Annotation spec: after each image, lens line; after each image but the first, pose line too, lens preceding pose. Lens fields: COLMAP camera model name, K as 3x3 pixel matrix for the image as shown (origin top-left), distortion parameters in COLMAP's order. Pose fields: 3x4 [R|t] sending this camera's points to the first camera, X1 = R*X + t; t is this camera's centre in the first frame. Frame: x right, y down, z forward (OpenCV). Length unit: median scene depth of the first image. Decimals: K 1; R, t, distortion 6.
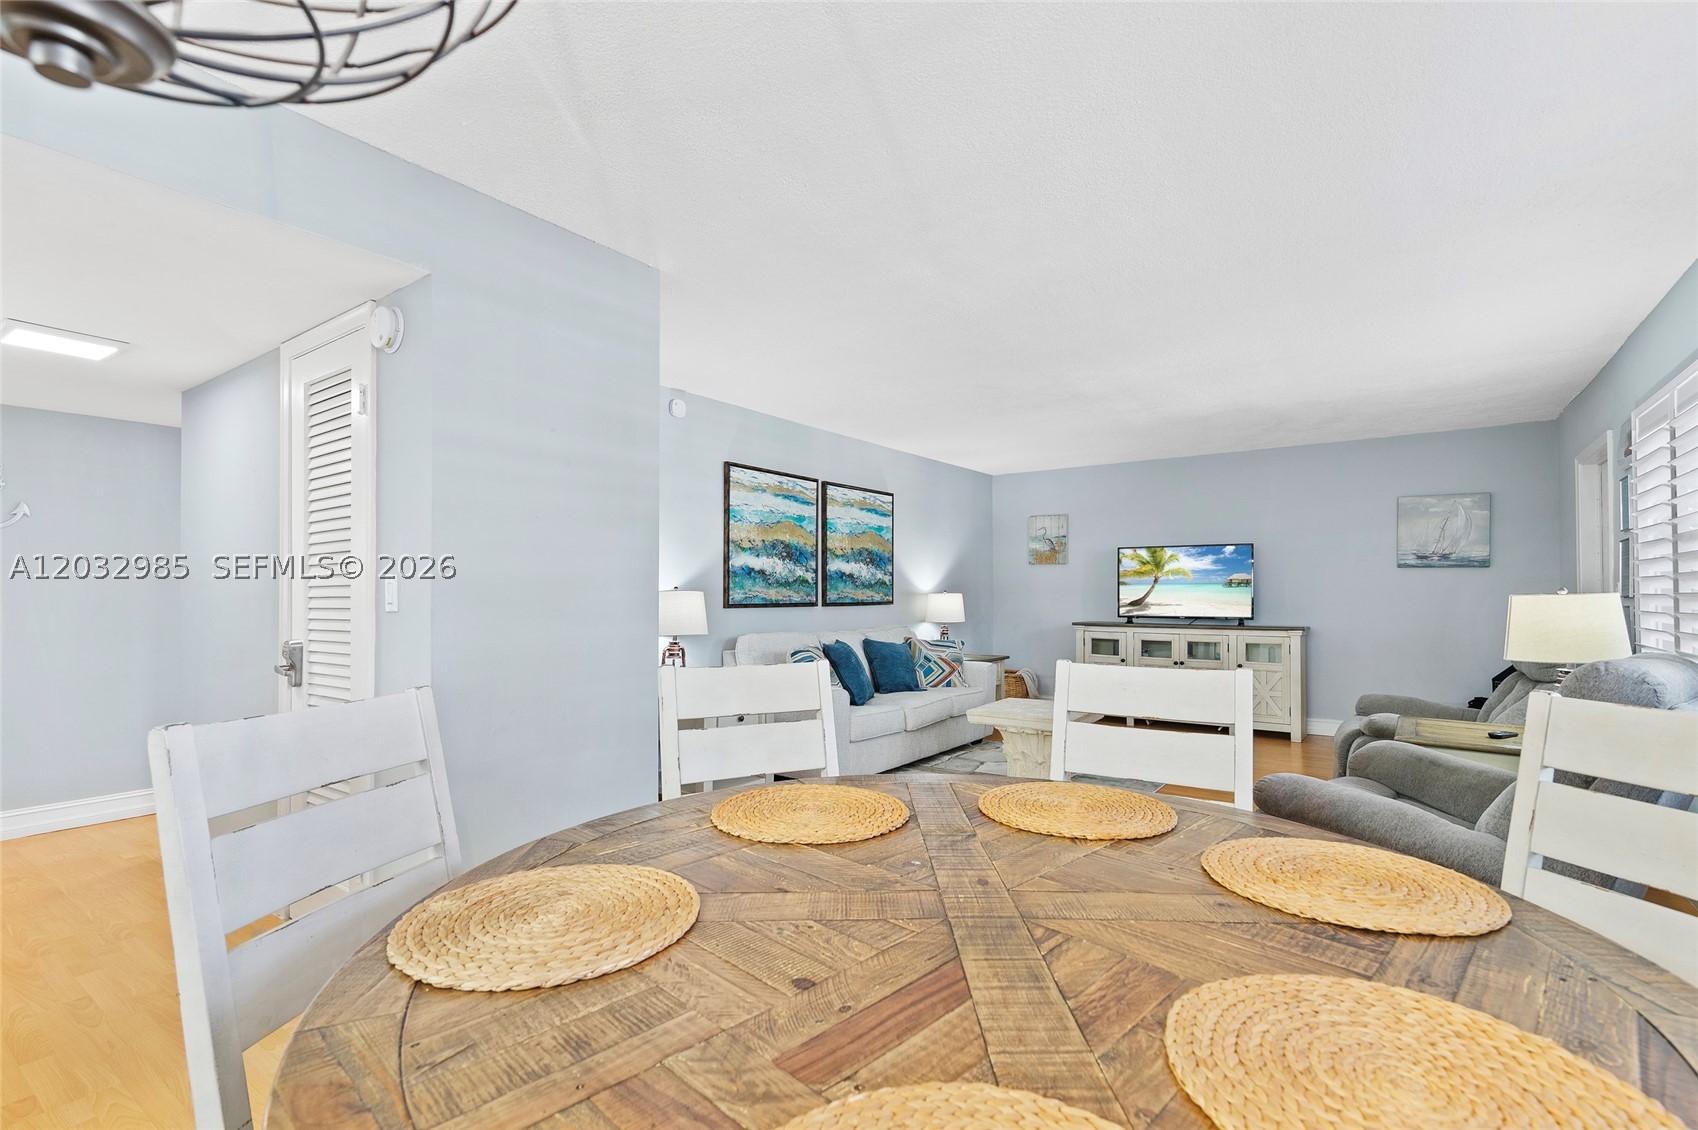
lens RADIAL K [[780.4, 0, 848.0], [0, 780.4, 582.2], [0, 0, 1]] dist [0.016667, -0.000417]
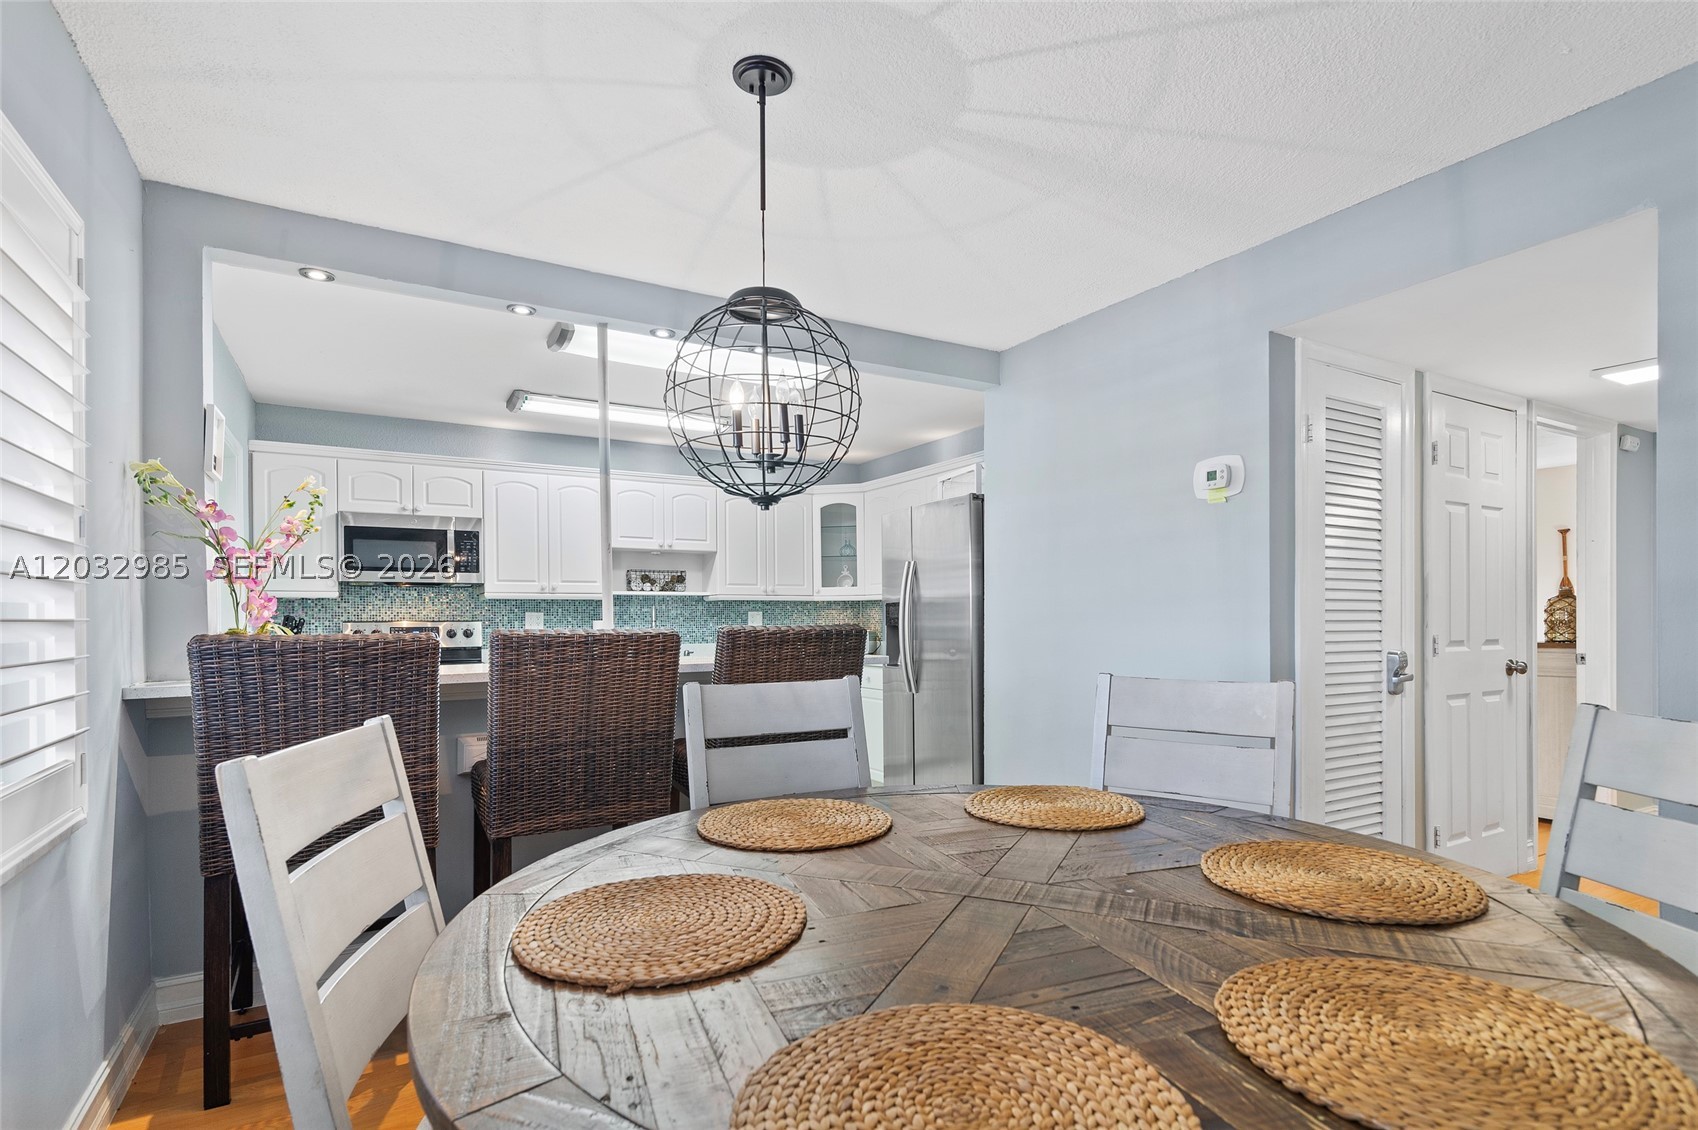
lens RADIAL K [[852.6, 0, 860.6], [0, 852.6, 627.2], [0, 0, 1]] dist [0.008464, 0.000446]
pose [[-0.413640, 0.014882, -0.910319, 0.230293], [0.016332, 0.999827, 0.008925, 0.007326], [0.910294, -0.011175, -0.413811, 0.231198]]
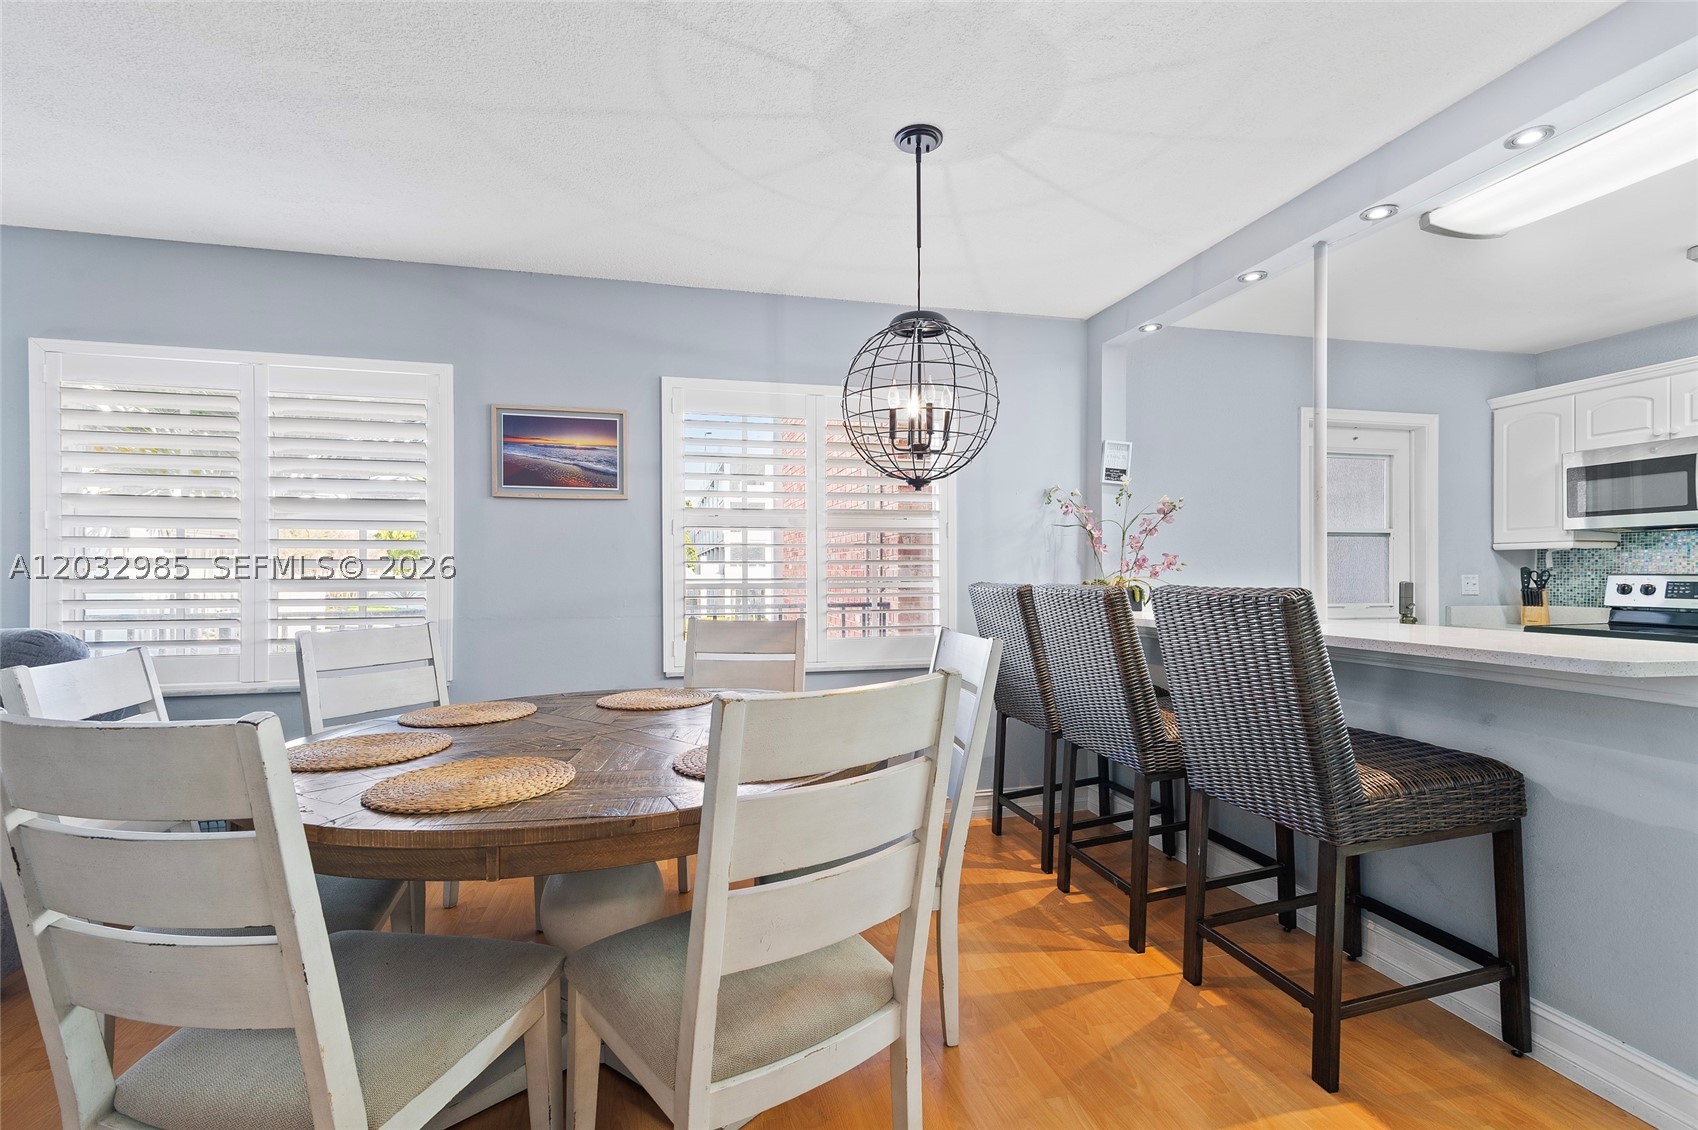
lens RADIAL K [[780.4, 0, 851.9], [0, 780.4, 574.3], [0, 0, 1]] dist [0.016667, -0.000417]
pose [[-0.758237, 0.004437, 0.651964, -0.259999], [-0.001995, 0.999956, -0.009125, 0.008748], [-0.651976, -0.008219, -0.758195, 0.363768]]
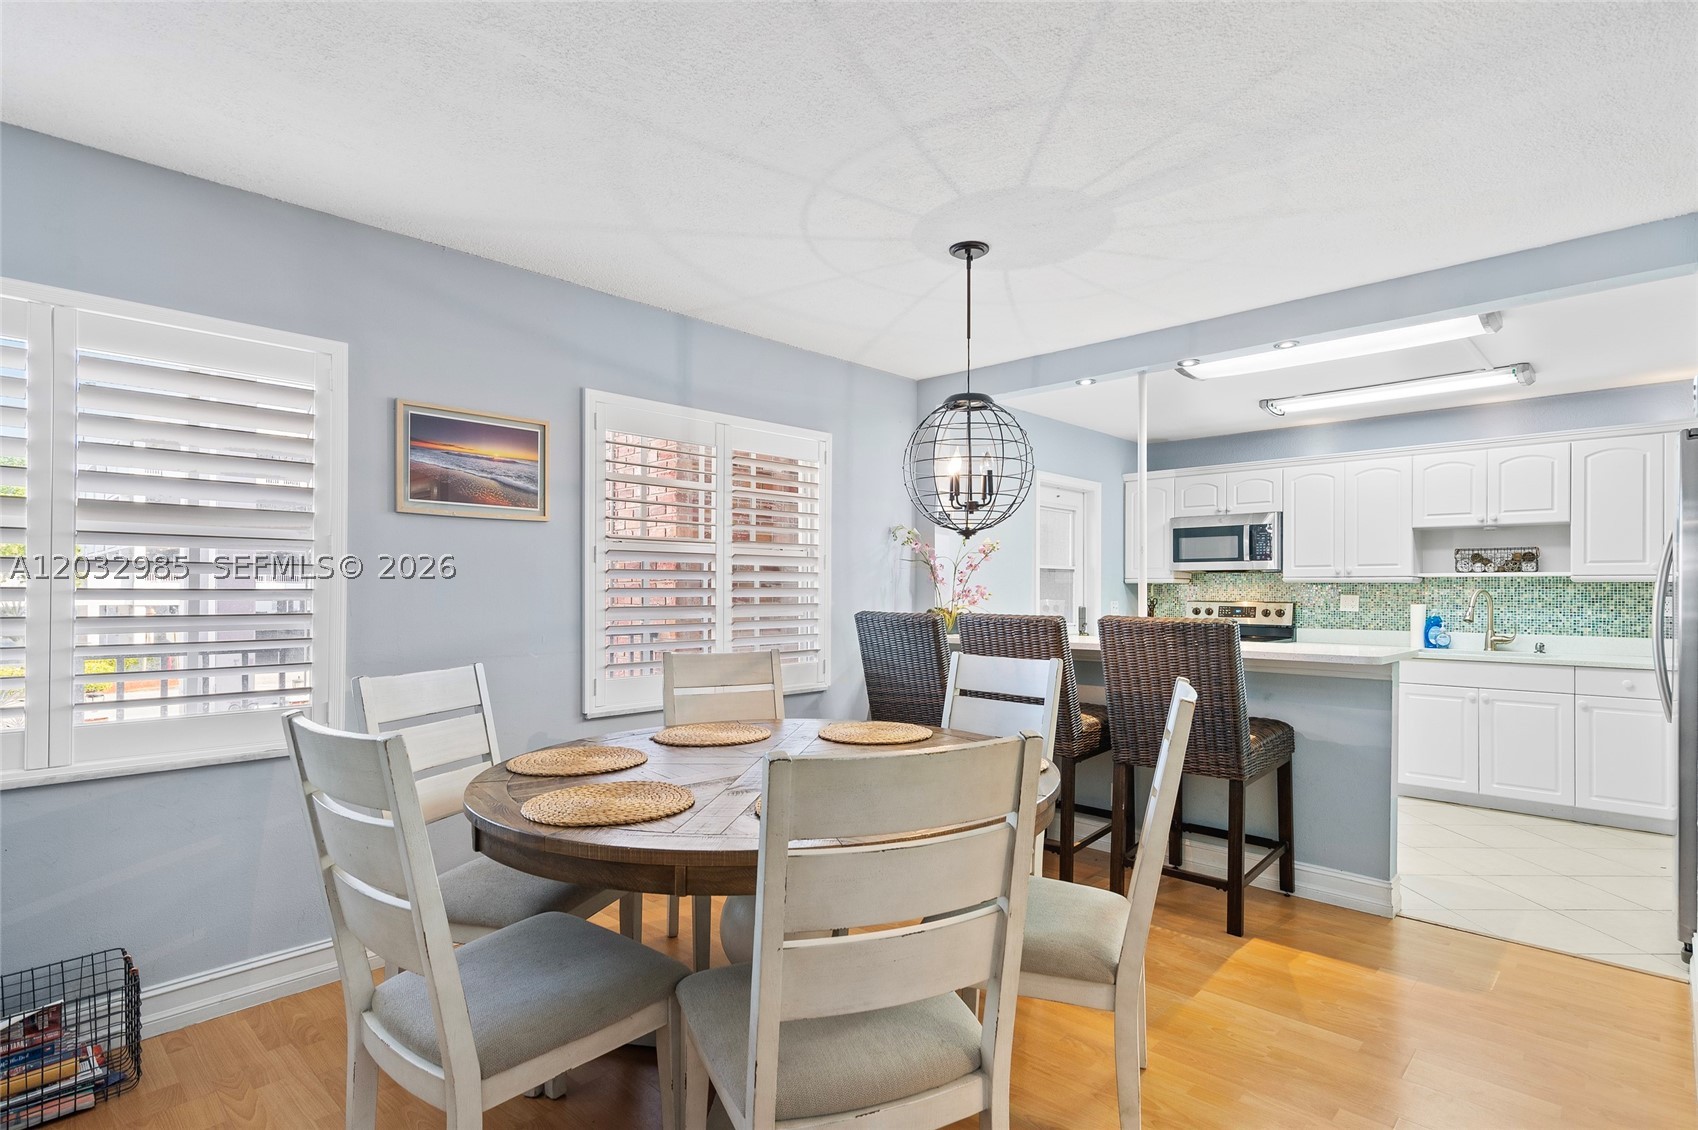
lens RADIAL K [[852.6, 0, 854.9], [0, 852.6, 594.0], [0, 0, 1]] dist [0.008464, 0.000446]
pose [[-0.990157, -0.001984, 0.139950, -0.050287], [-0.002693, 0.999984, -0.004880, -0.001146], [-0.139938, -0.005209, -0.990147, 0.548027]]
